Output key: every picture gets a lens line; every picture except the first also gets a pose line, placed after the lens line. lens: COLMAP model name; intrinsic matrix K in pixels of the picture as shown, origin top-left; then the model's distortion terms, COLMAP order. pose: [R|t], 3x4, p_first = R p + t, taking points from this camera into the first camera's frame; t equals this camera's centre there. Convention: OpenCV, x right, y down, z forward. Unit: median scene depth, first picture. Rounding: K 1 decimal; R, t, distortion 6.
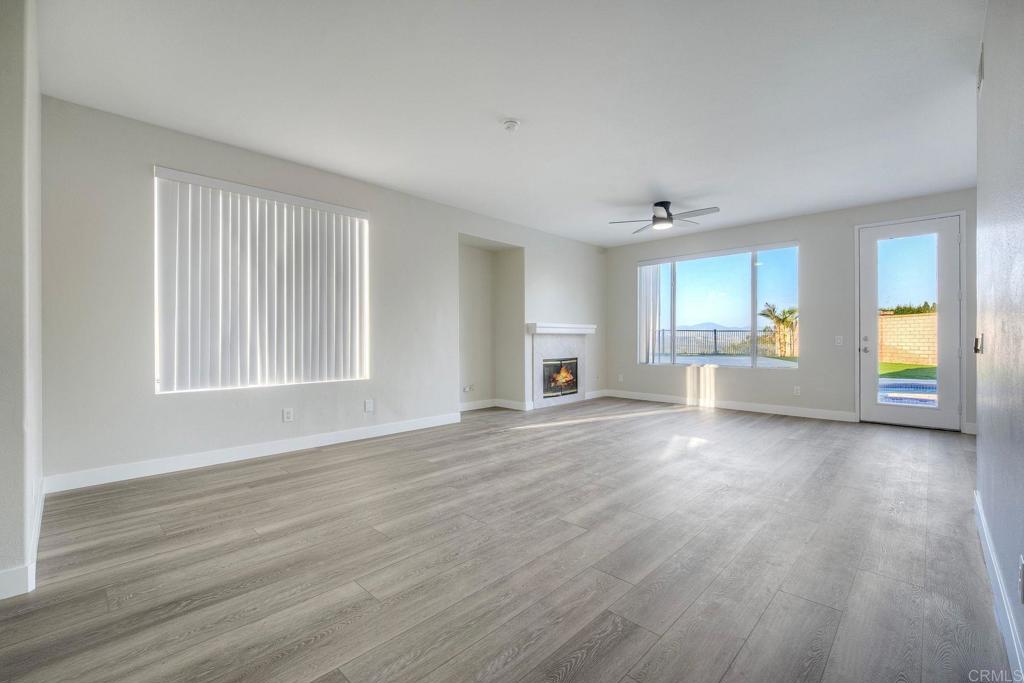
lens RADIAL K [[436.4, 0, 512.0], [0, 436.4, 341.5], [0, 0, 1]] dist [0.000308, 0.000002]
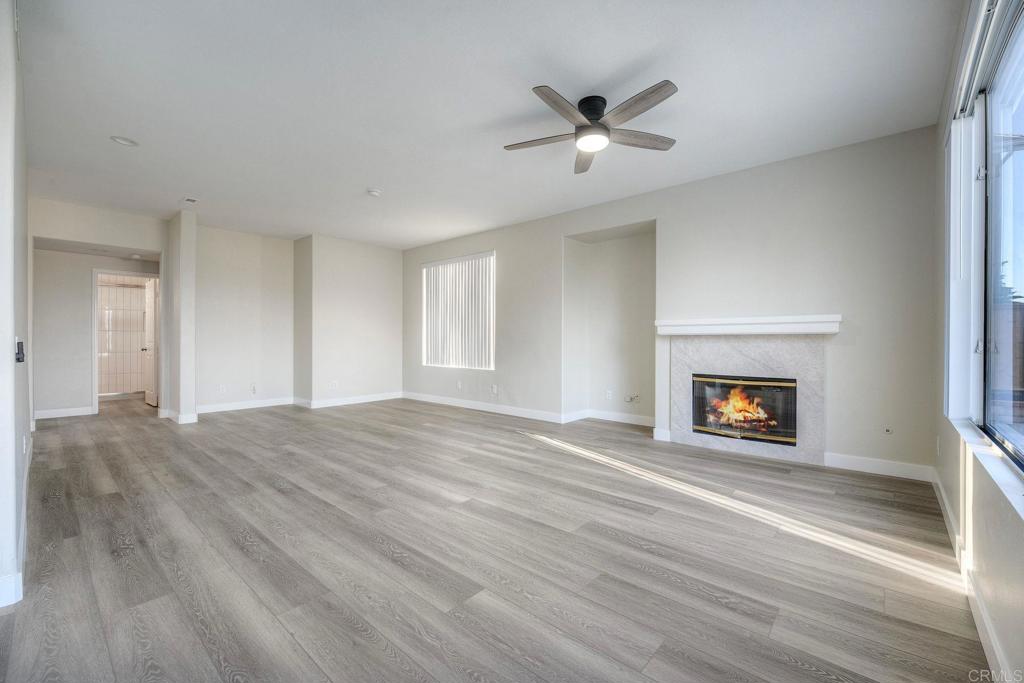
lens RADIAL K [[419.6, 0, 512.0], [0, 419.6, 341.5], [0, 0, 1]] dist [0.000110, -0.000046]
pose [[0.040107, 0.007215, -0.999169, 0.845918], [-0.008559, 0.999940, 0.006877, -0.012466], [0.999159, 0.008276, 0.040167, 0.841790]]
